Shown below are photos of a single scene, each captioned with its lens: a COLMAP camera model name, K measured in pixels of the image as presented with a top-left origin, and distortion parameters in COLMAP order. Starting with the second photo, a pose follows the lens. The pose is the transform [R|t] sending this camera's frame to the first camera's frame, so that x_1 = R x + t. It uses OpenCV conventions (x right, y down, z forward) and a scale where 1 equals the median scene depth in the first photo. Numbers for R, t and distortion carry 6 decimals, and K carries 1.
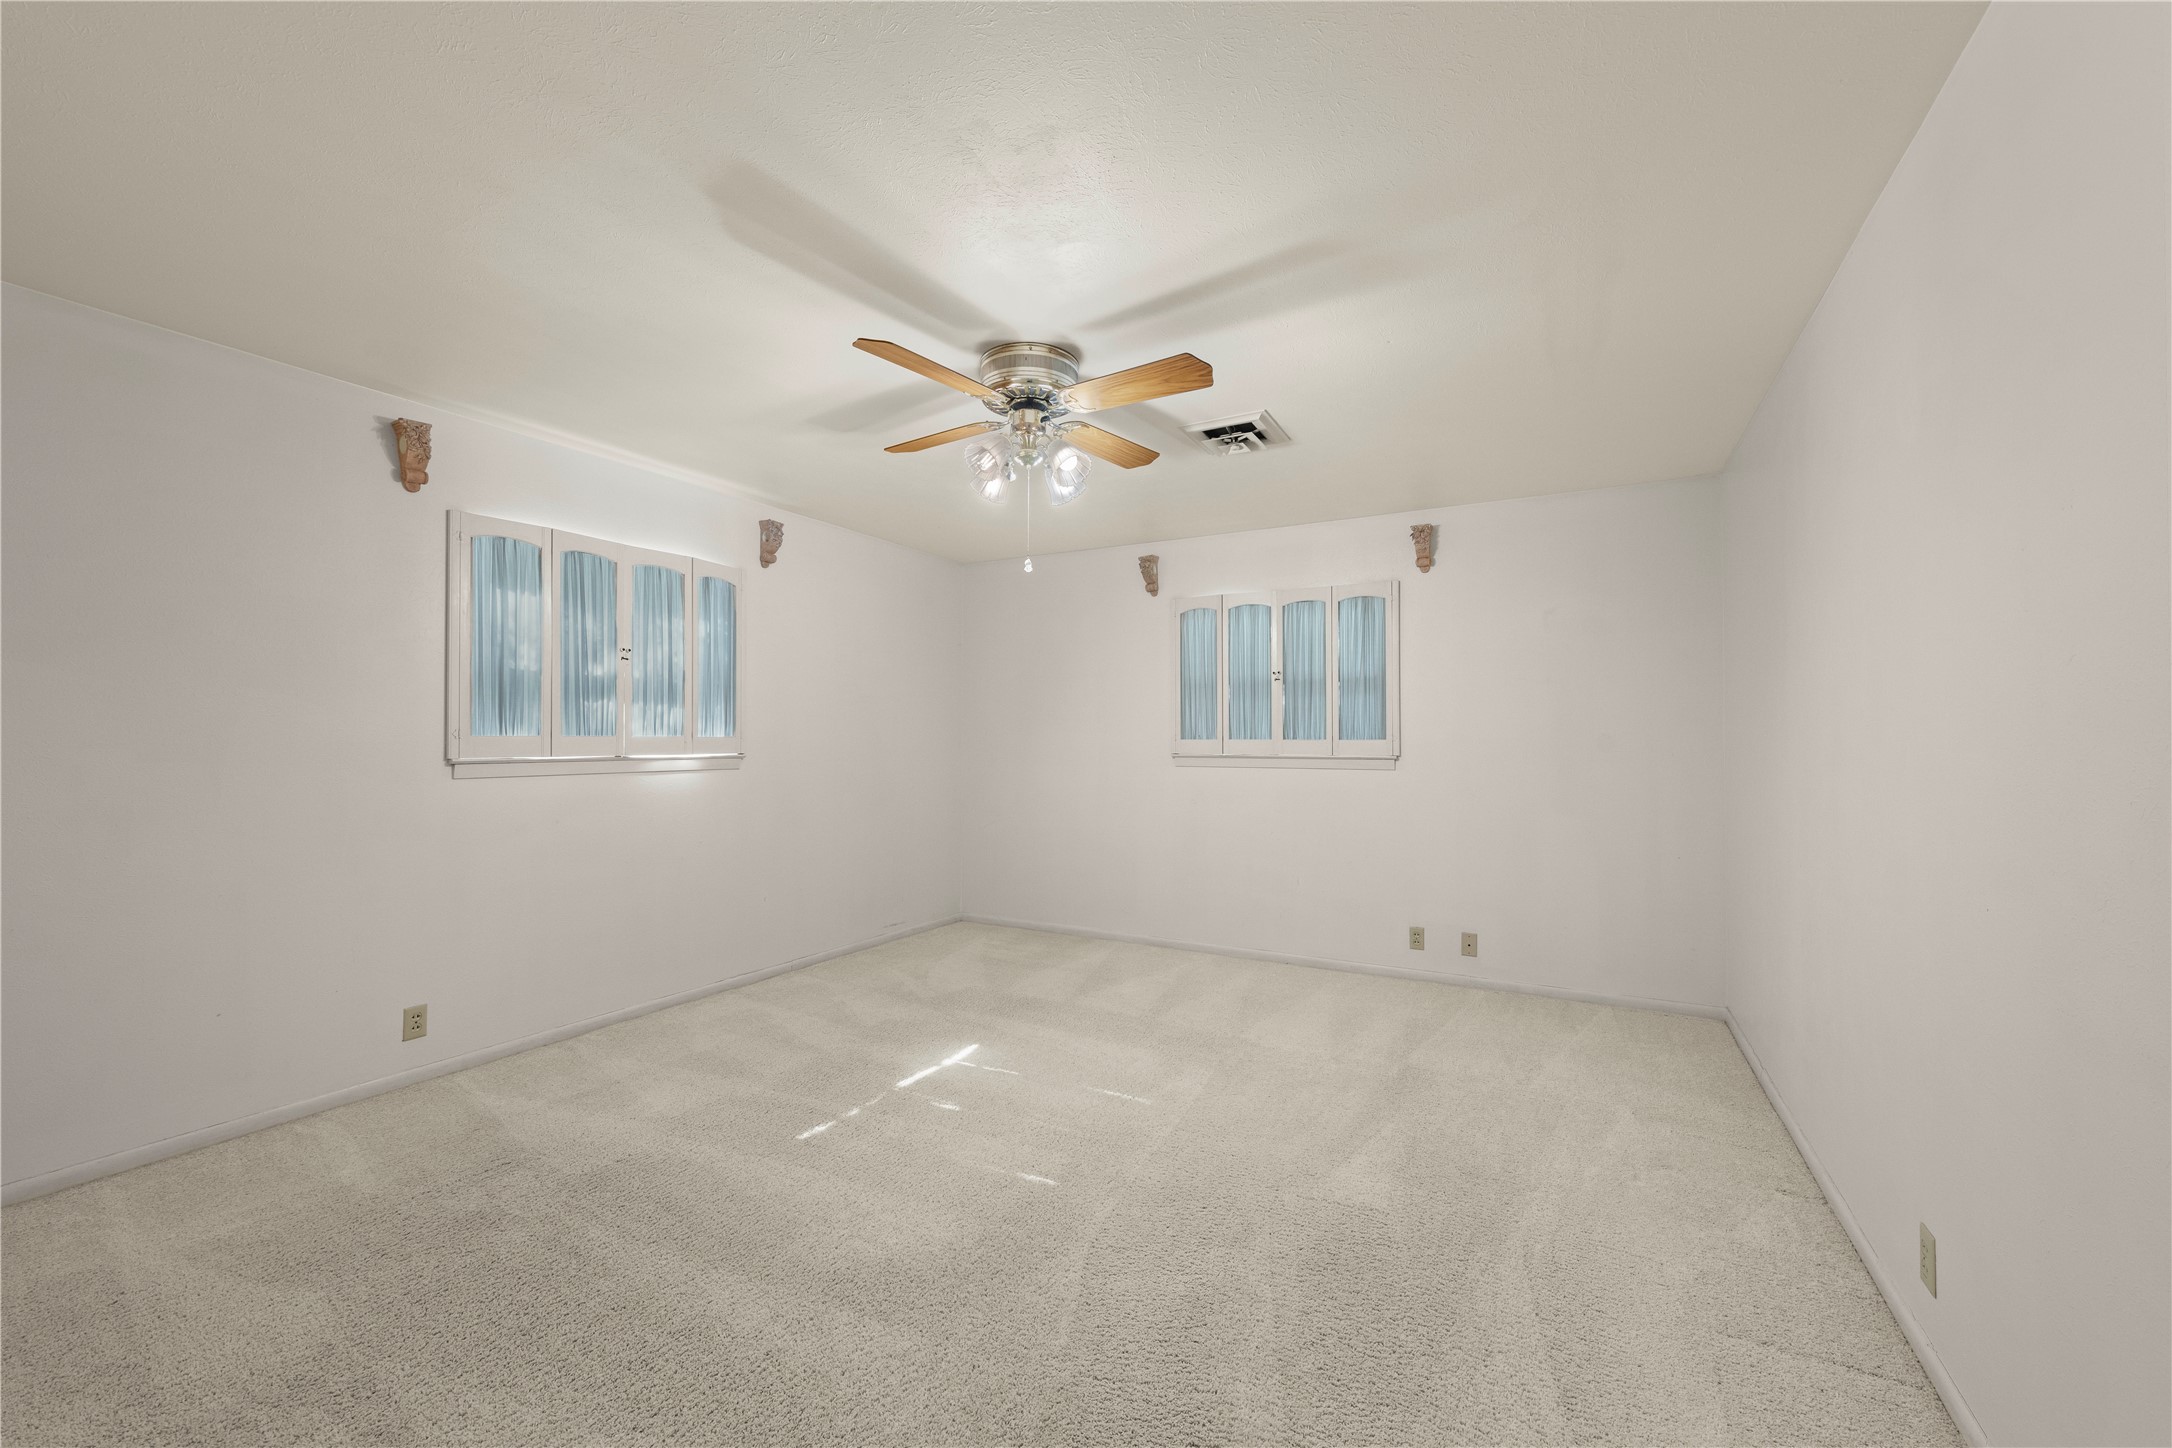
lens RADIAL K [[848.7, 0, 1098.4], [0, 848.7, 733.3], [0, 0, 1]] dist [0.003214, 0.000177]
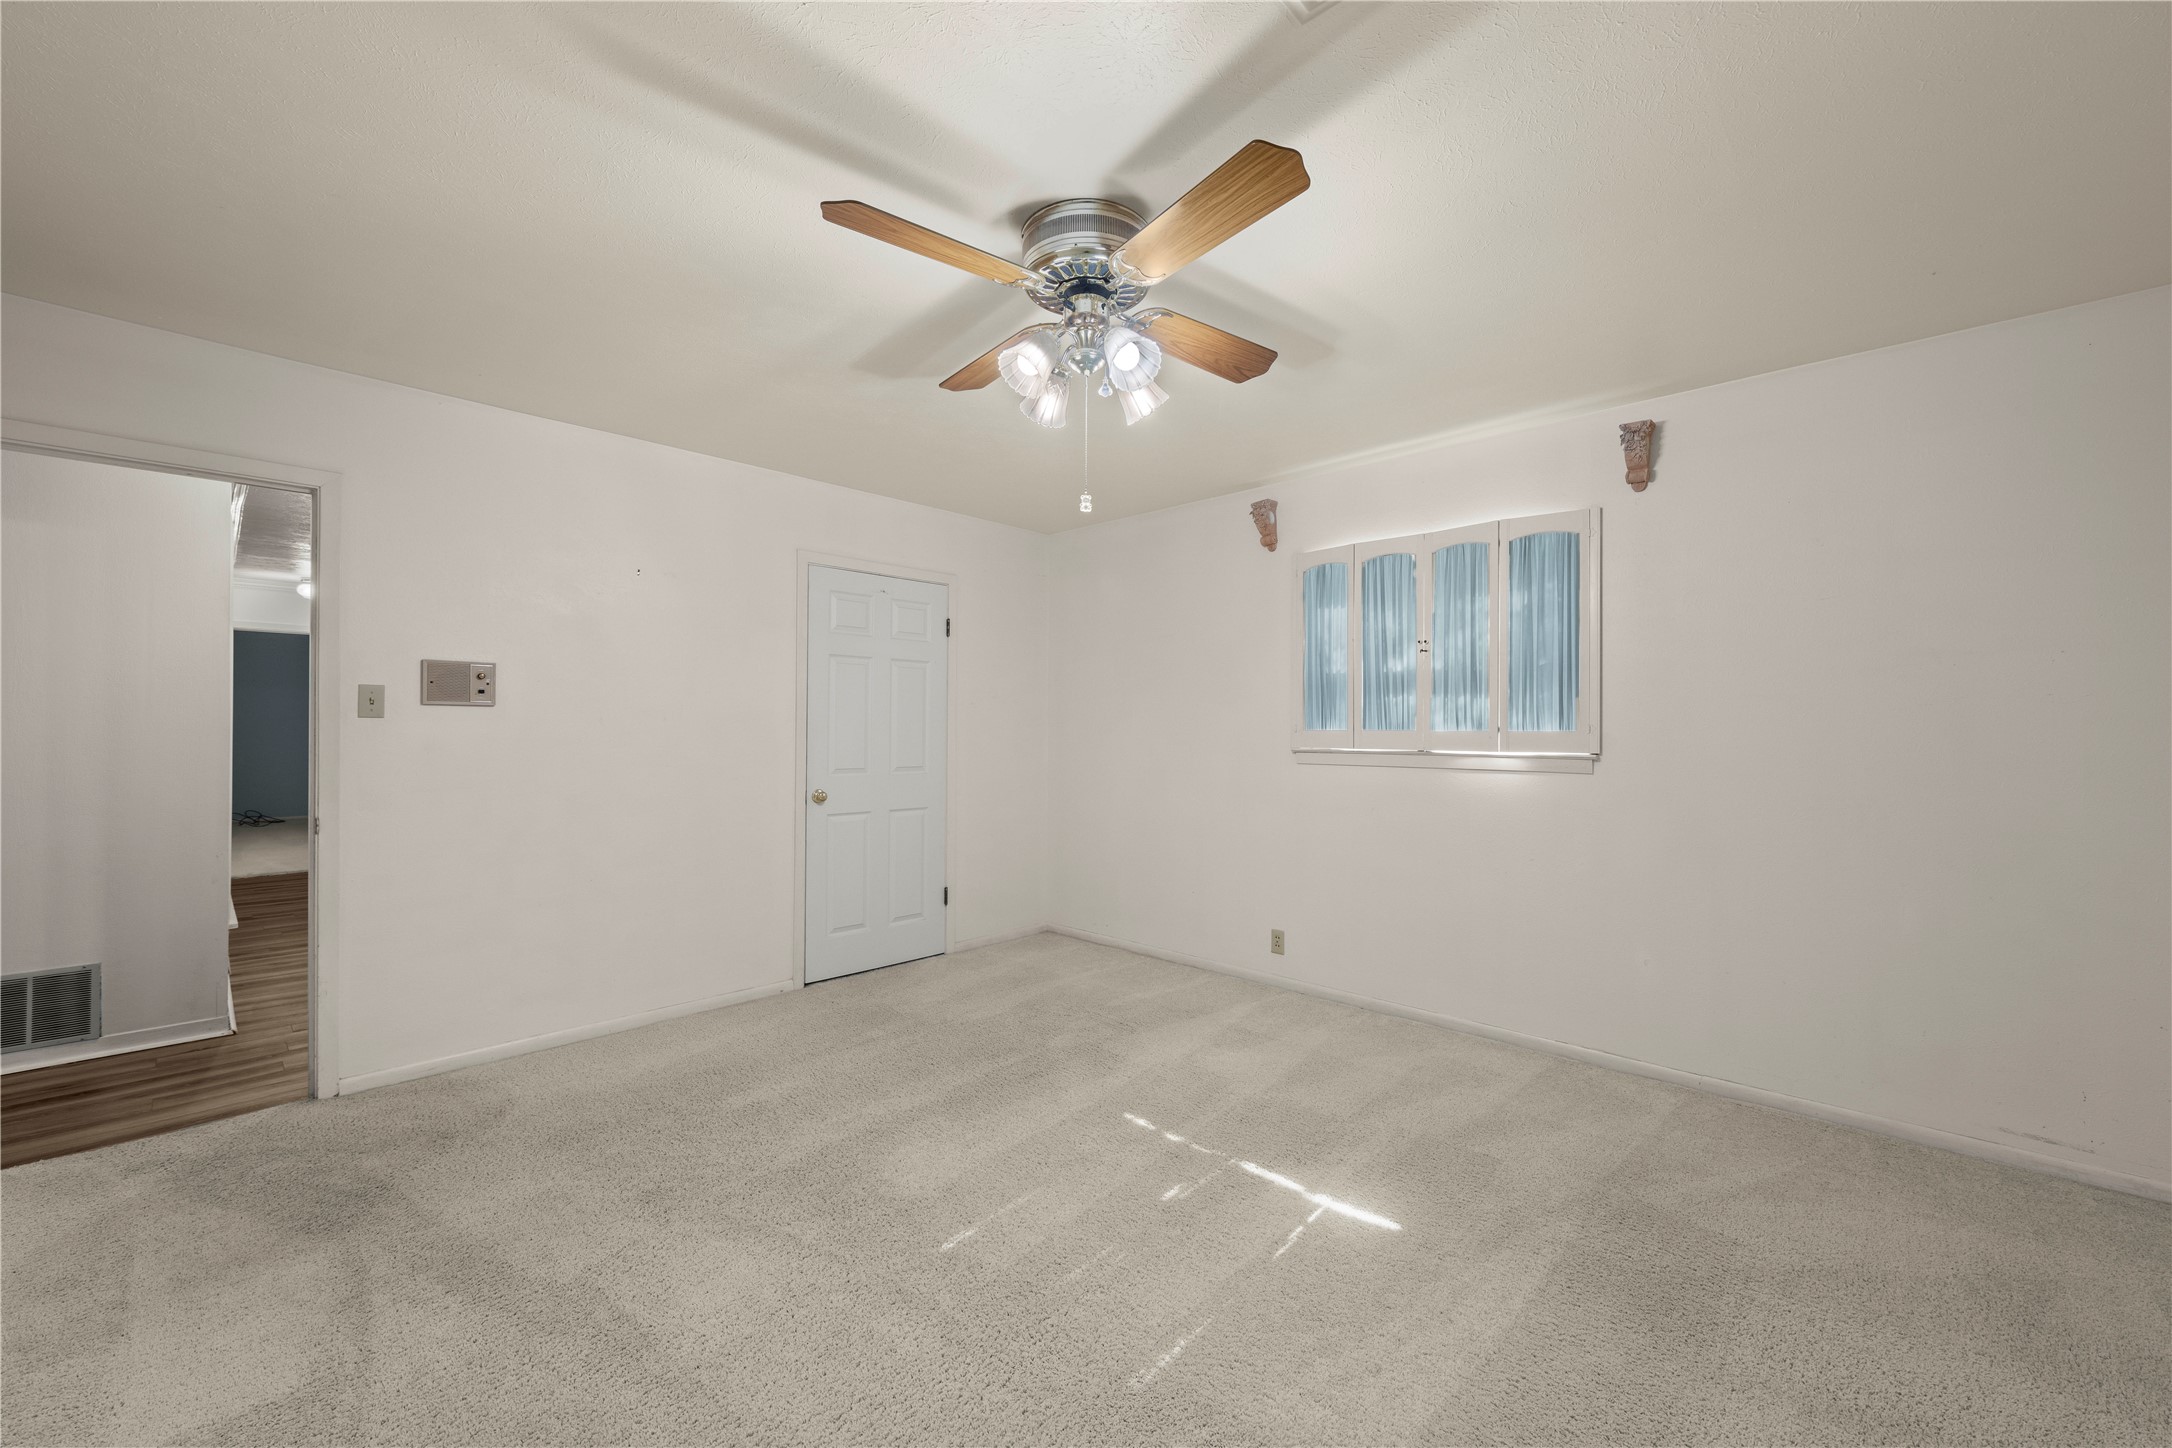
lens RADIAL K [[848.7, 0, 1098.4], [0, 848.7, 733.3], [0, 0, 1]] dist [0.003214, 0.000177]
pose [[-0.253001, 0.000895, -0.967466, 0.492311], [0.000053, 1.000000, 0.000912, 0.005960], [0.967466, 0.000179, -0.253001, 0.913059]]
